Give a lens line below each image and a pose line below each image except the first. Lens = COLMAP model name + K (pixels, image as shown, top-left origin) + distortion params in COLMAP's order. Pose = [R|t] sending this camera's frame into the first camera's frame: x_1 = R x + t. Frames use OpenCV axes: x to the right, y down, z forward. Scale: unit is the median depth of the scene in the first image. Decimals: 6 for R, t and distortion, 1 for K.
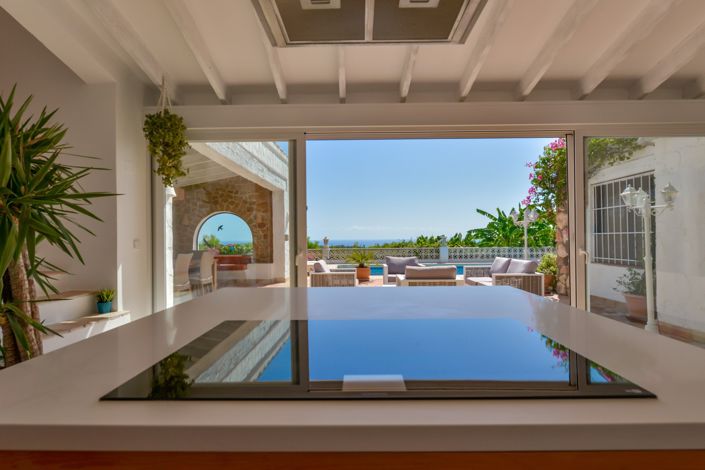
lens RADIAL K [[339.4, 0, 353.4], [0, 339.4, 236.5], [0, 0, 1]] dist [-0.000276, -0.001756]
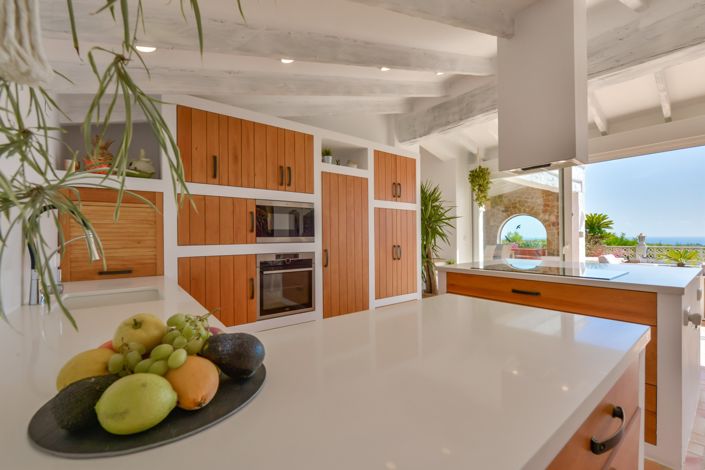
lens RADIAL K [[298.0, 0, 354.4], [0, 298.0, 235.4], [0, 0, 1]] dist [-0.006467, -0.001646]
pose [[0.625562, 0.001186, -0.780173, 0.284832], [0.004765, 0.999974, 0.005341, -0.008111], [0.780160, -0.007058, 0.625540, -0.546801]]
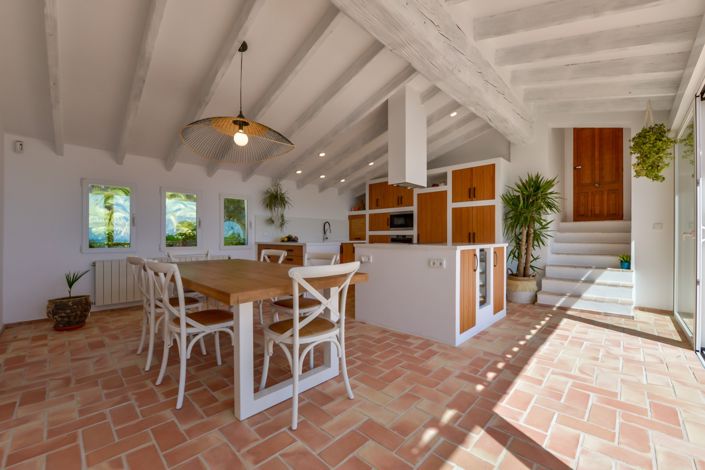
lens RADIAL K [[298.0, 0, 353.3], [0, 298.0, 235.6], [0, 0, 1]] dist [-0.006467, -0.001646]
pose [[-0.675586, 0.003546, -0.737273, 1.124661], [0.007283, 0.999972, -0.001863, 0.053356], [0.737245, -0.006628, -0.675593, 0.938574]]
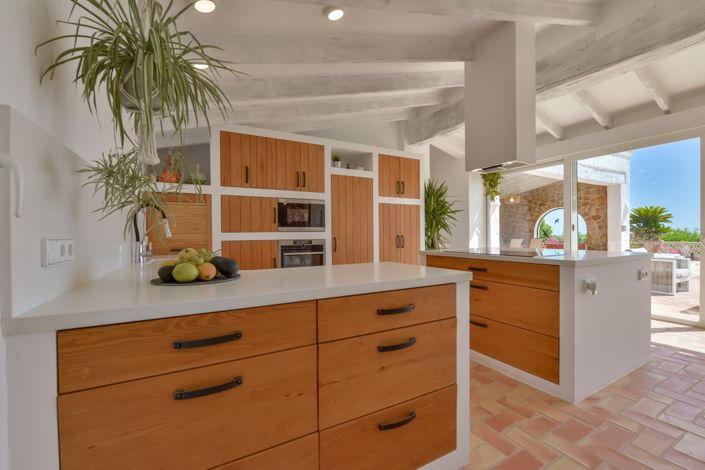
lens RADIAL K [[298.0, 0, 353.9], [0, 298.0, 235.1], [0, 0, 1]] dist [-0.006467, -0.001646]
pose [[0.497055, 0.010159, -0.867660, 0.546589], [0.006063, 0.999866, 0.015180, 0.014929], [0.867698, -0.012806, 0.496927, -0.541745]]
